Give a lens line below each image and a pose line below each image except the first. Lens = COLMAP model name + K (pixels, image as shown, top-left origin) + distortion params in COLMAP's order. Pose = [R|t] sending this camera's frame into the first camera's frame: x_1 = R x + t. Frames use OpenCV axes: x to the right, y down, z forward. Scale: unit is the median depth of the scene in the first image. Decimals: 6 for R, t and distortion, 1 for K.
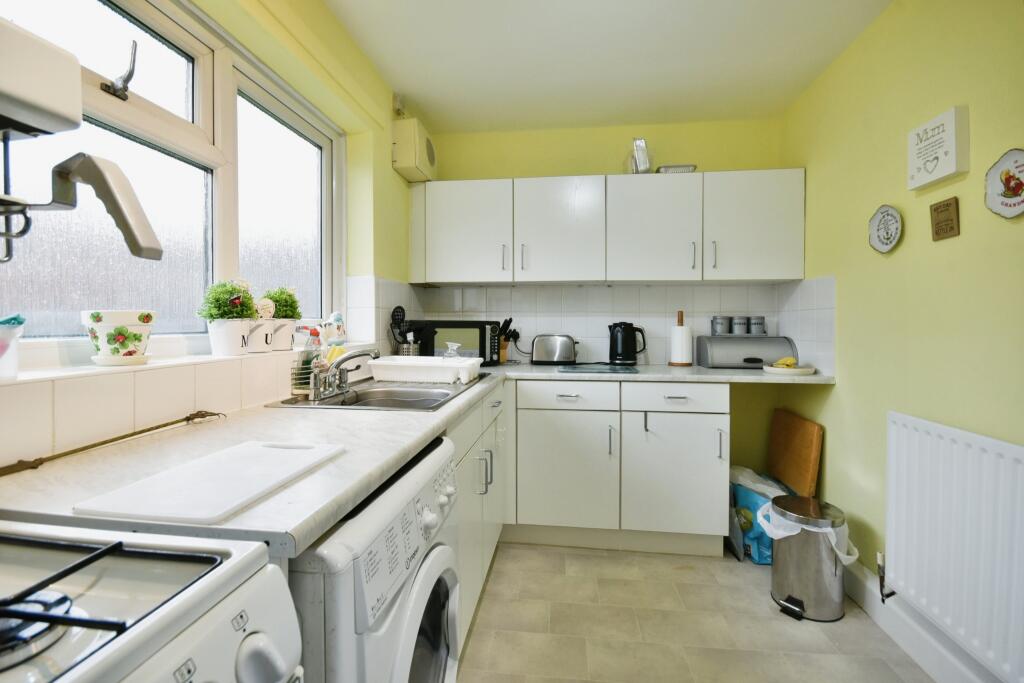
lens RADIAL K [[458.3, 0, 515.4], [0, 458.3, 327.7], [0, 0, 1]] dist [0.001376, -0.007242]
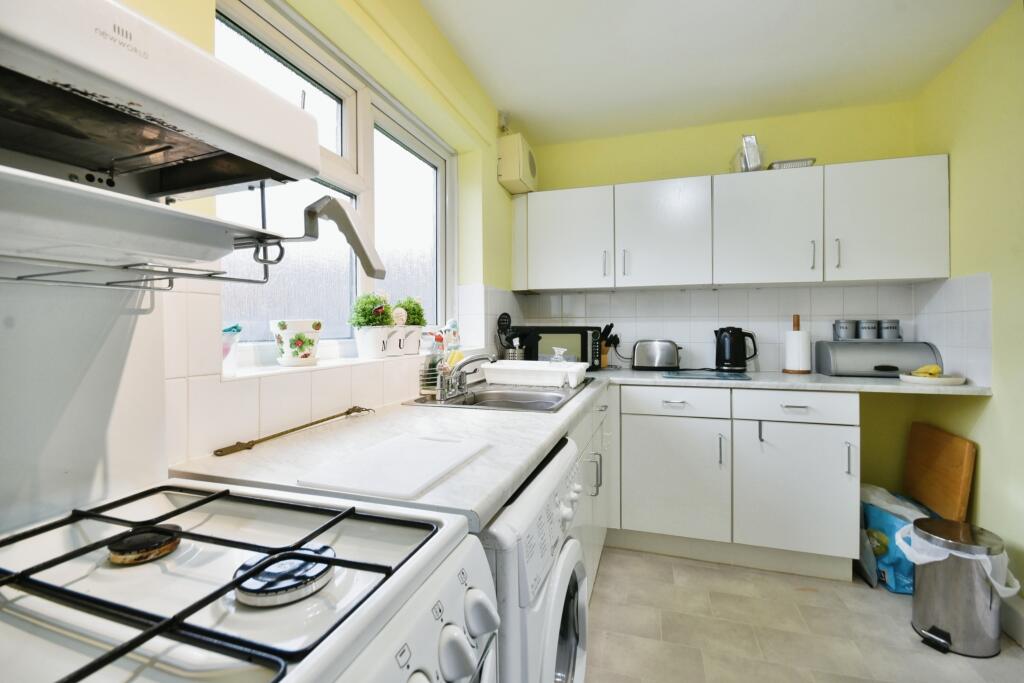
lens RADIAL K [[458.3, 0, 511.9], [0, 458.3, 329.5], [0, 0, 1]] dist [0.001376, -0.007242]
pose [[0.982732, -0.004613, -0.184979, -0.049360], [0.003156, 0.999962, -0.008167, -0.000293], [0.185010, 0.007442, 0.982708, -0.033922]]
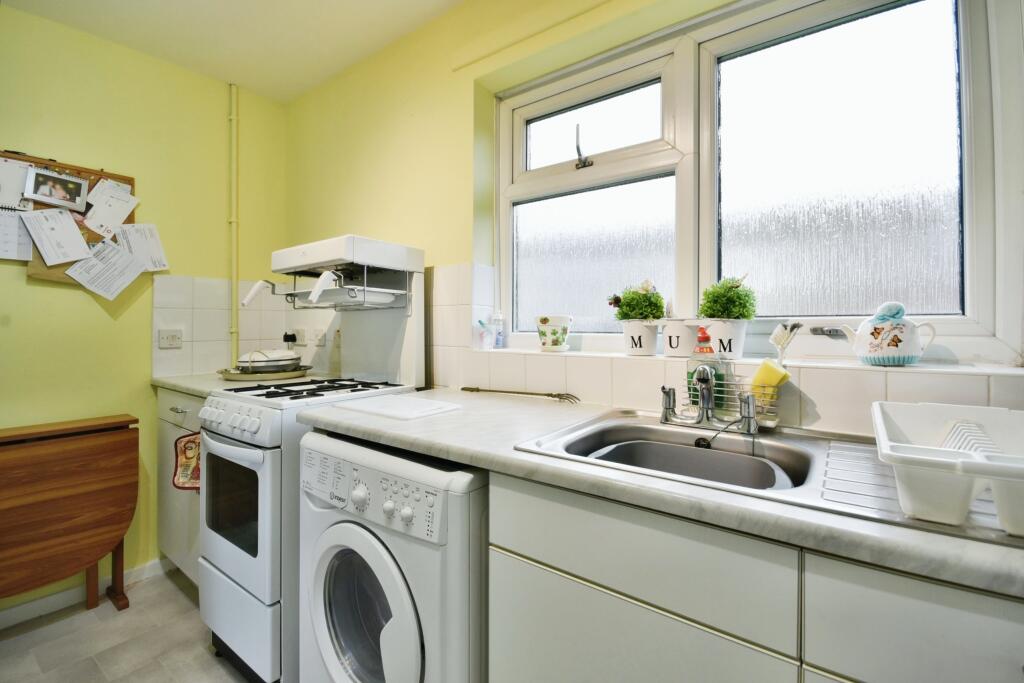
lens RADIAL K [[458.3, 0, 502.2], [0, 458.3, 324.0], [0, 0, 1]] dist [0.001376, -0.007242]
pose [[-0.512200, 0.001936, -0.858864, 0.274971], [-0.005784, 0.999967, 0.005704, -0.009400], [0.858847, 0.007889, -0.512172, 0.832929]]
